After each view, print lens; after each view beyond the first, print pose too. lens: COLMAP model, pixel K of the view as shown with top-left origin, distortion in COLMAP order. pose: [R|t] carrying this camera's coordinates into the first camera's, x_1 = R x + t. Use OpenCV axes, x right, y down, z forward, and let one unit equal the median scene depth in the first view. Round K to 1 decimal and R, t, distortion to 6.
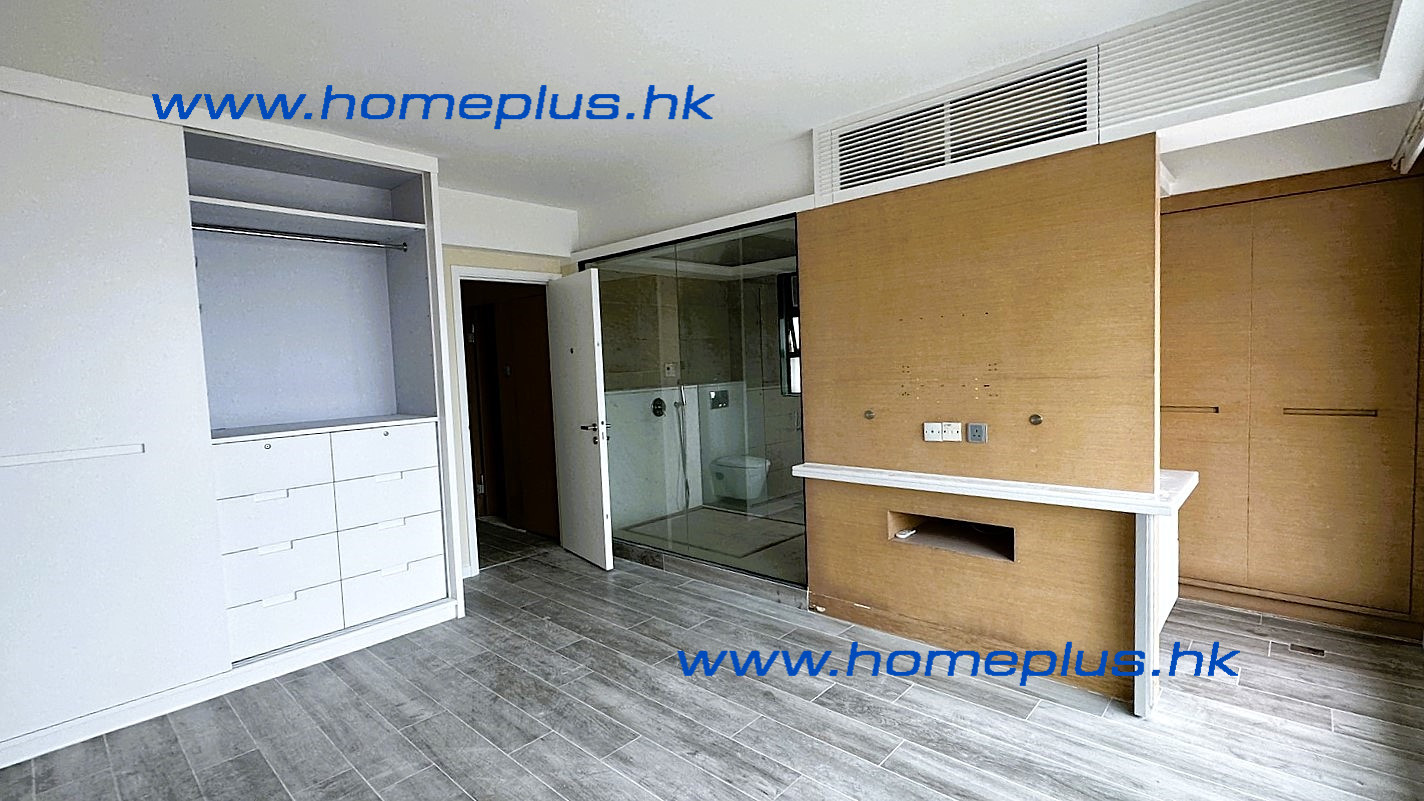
lens RADIAL K [[633.0, 0, 709.4], [0, 633.0, 401.6], [0, 0, 1]] dist [-0.004756, 0.000048]
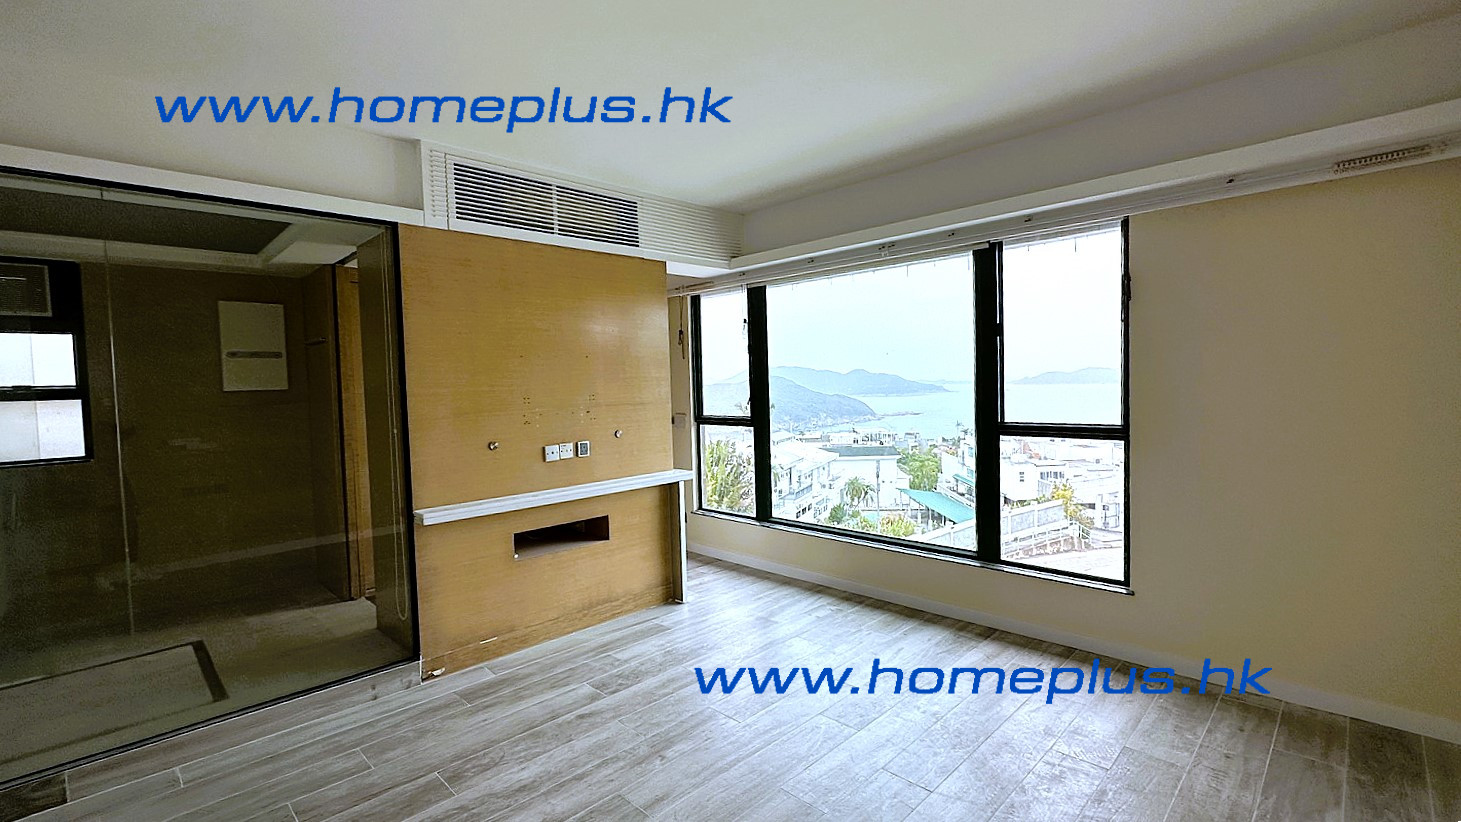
lens RADIAL K [[649.4, 0, 723.9], [0, 649.4, 410.2], [0, 0, 1]] dist [-0.004756, 0.000048]
pose [[0.045039, -0.007543, 0.998957, -0.823126], [0.088165, 0.996100, 0.003546, -0.007525], [-0.995087, 0.087913, 0.045528, 0.605885]]
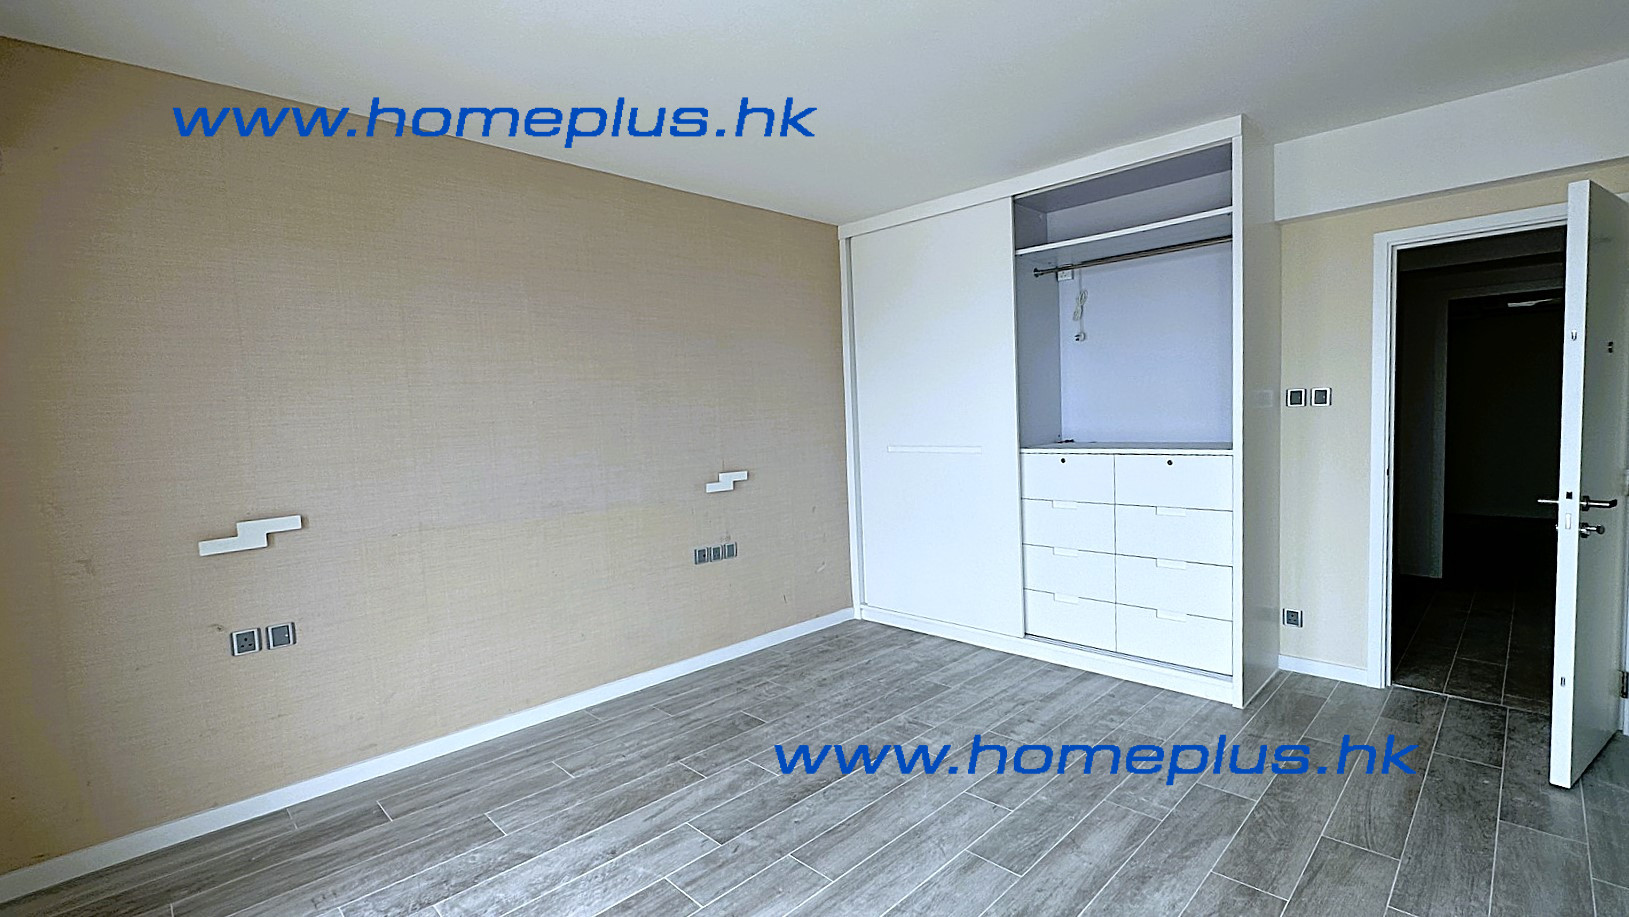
lens RADIAL K [[724.1, 0, 823.9], [0, 724.1, 456.6], [0, 0, 1]] dist [-0.004756, 0.000048]
pose [[-0.024346, 0.104339, -0.994244, 0.583188], [-0.026934, 0.994109, 0.104984, -0.057788], [0.999341, 0.029335, -0.021392, 0.608427]]
